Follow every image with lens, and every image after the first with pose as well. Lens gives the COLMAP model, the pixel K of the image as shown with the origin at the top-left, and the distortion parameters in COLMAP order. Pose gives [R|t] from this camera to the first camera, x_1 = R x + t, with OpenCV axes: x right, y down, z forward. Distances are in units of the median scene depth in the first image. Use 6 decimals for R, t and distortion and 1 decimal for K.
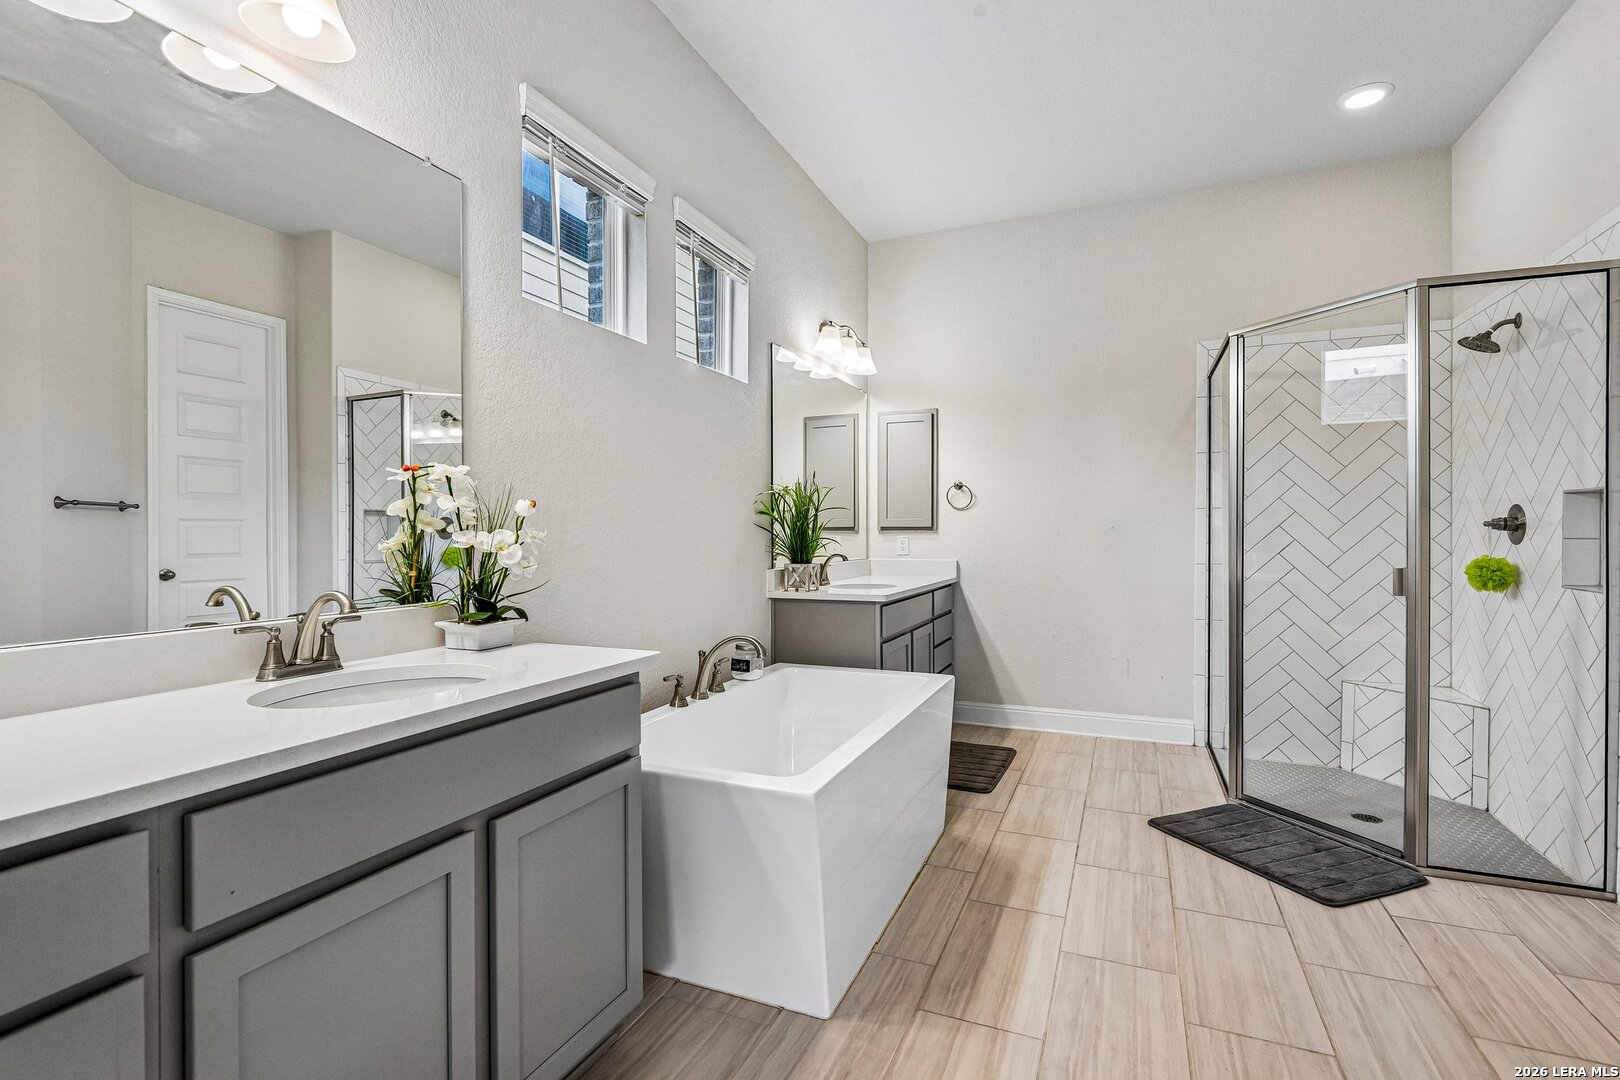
lens RADIAL K [[764.0, 0, 800.6], [0, 764.0, 538.8], [0, 0, 1]] dist [0.003466, -0.000341]
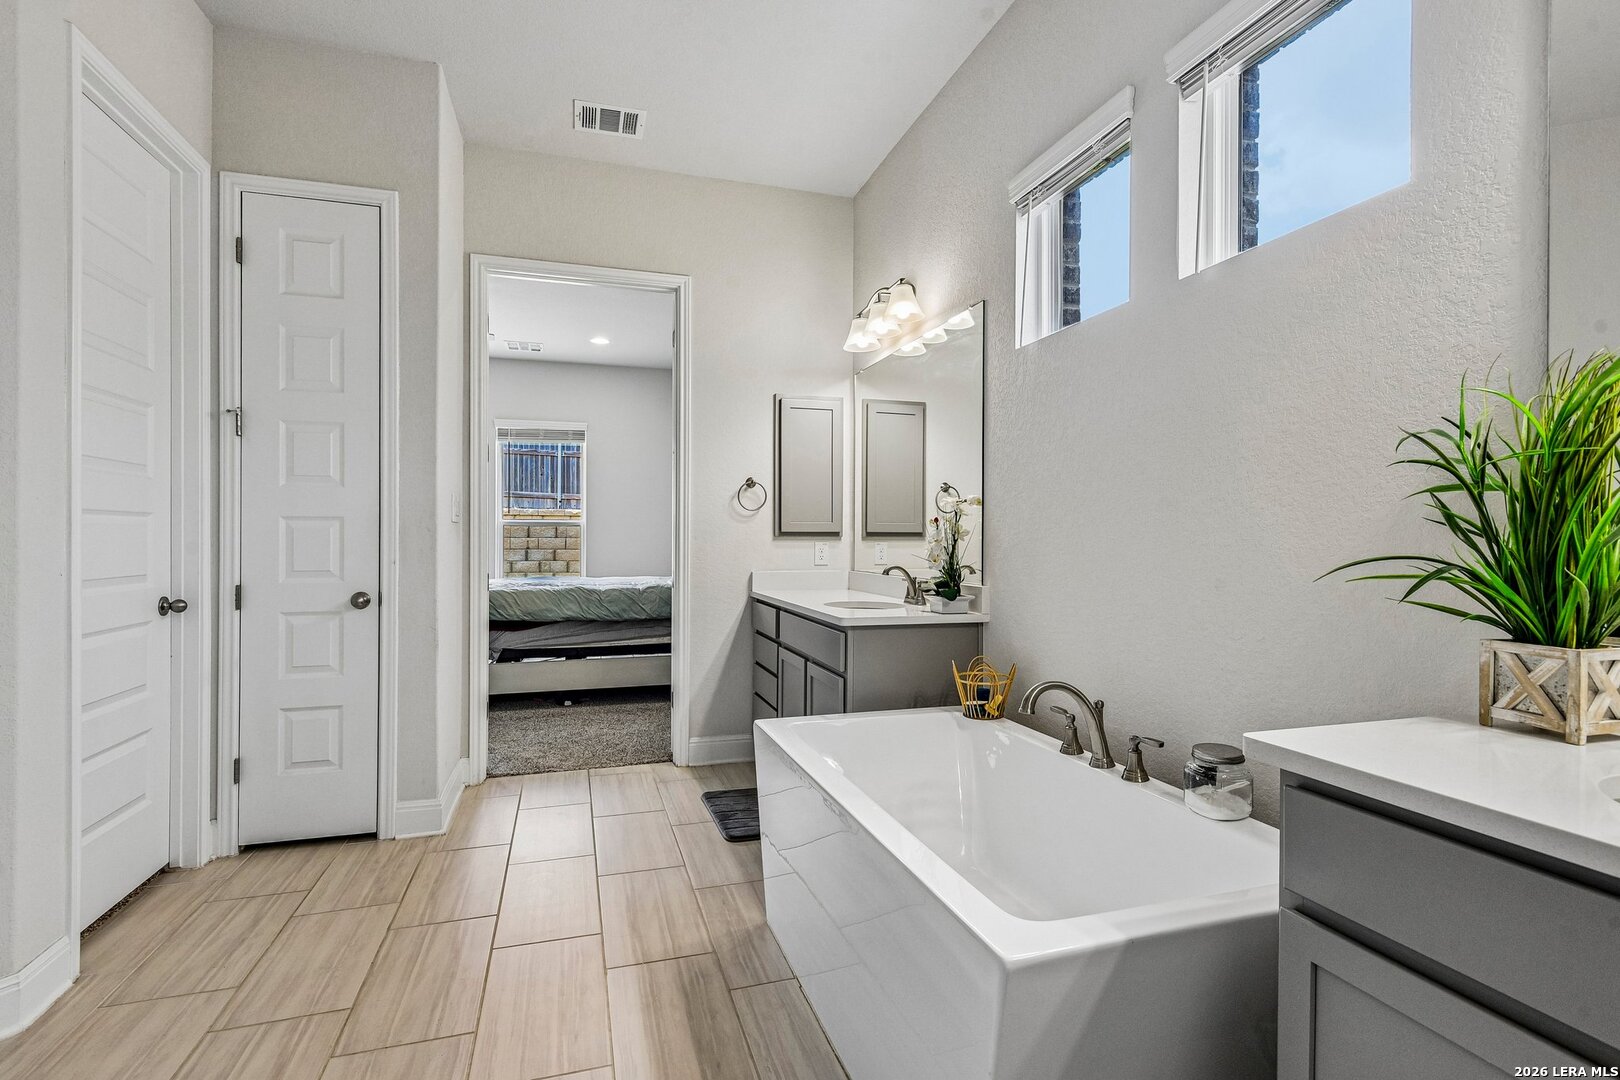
lens RADIAL K [[778.3, 0, 828.7], [0, 778.3, 541.2], [0, 0, 1]] dist [-0.021105, -0.000456]
pose [[-0.745399, 0.003775, -0.666608, 0.723097], [-0.007416, 0.999875, 0.013955, -0.019166], [0.666578, 0.015346, -0.745277, 1.786285]]
